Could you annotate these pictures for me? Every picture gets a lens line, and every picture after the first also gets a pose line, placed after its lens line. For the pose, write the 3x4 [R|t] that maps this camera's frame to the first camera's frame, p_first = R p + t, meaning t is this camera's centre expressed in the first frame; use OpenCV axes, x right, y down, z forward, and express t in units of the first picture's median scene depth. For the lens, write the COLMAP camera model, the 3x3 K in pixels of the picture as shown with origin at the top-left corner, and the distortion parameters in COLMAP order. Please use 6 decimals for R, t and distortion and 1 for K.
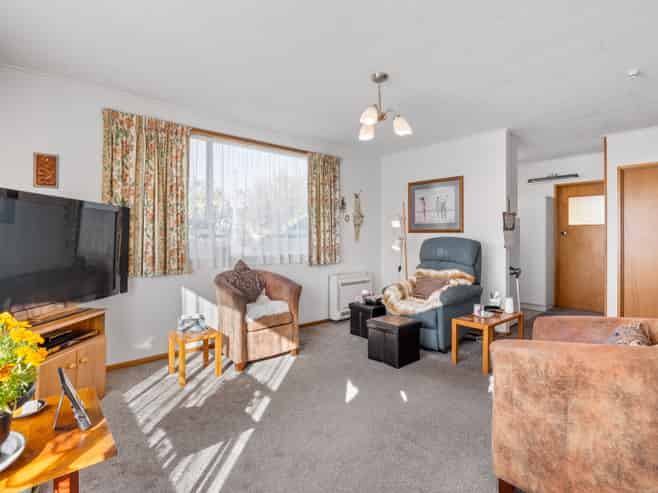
lens RADIAL K [[346.0, 0, 329.0], [0, 346.0, 246.5], [0, 0, 1]] dist [-0.001285, 0.000144]
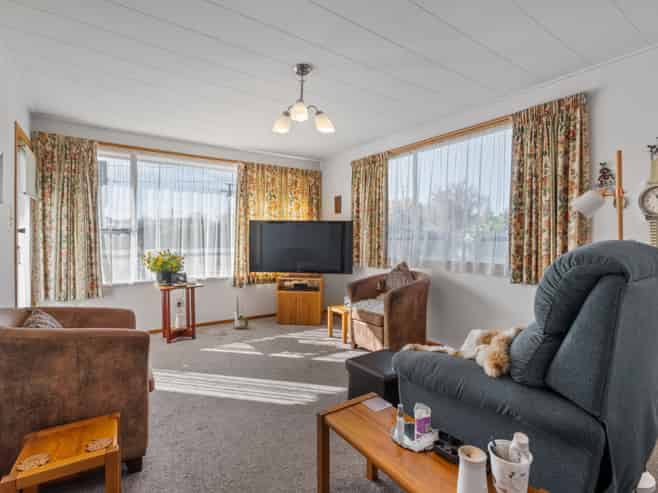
lens RADIAL K [[346.0, 0, 329.0], [0, 346.0, 246.5], [0, 0, 1]] dist [-0.001285, 0.000144]
pose [[-0.139514, 0.025979, -0.989879, 1.052322], [-0.022290, 0.999320, 0.029369, -0.041973], [0.989969, 0.026162, -0.138840, 1.165170]]
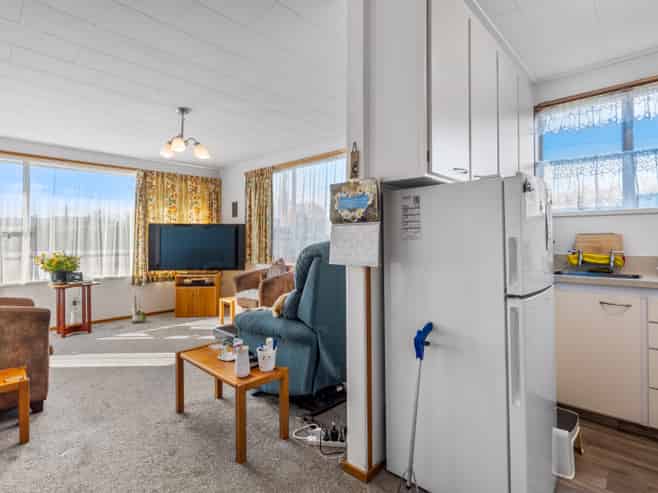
lens RADIAL K [[352.4, 0, 329.3], [0, 352.4, 235.6], [0, 0, 1]] dist [-0.000186, -0.000345]
pose [[0.076623, -0.006246, -0.997041, 1.372853], [-0.015519, 0.999852, -0.007457, -0.047249], [0.996939, 0.016045, 0.076515, 1.359602]]
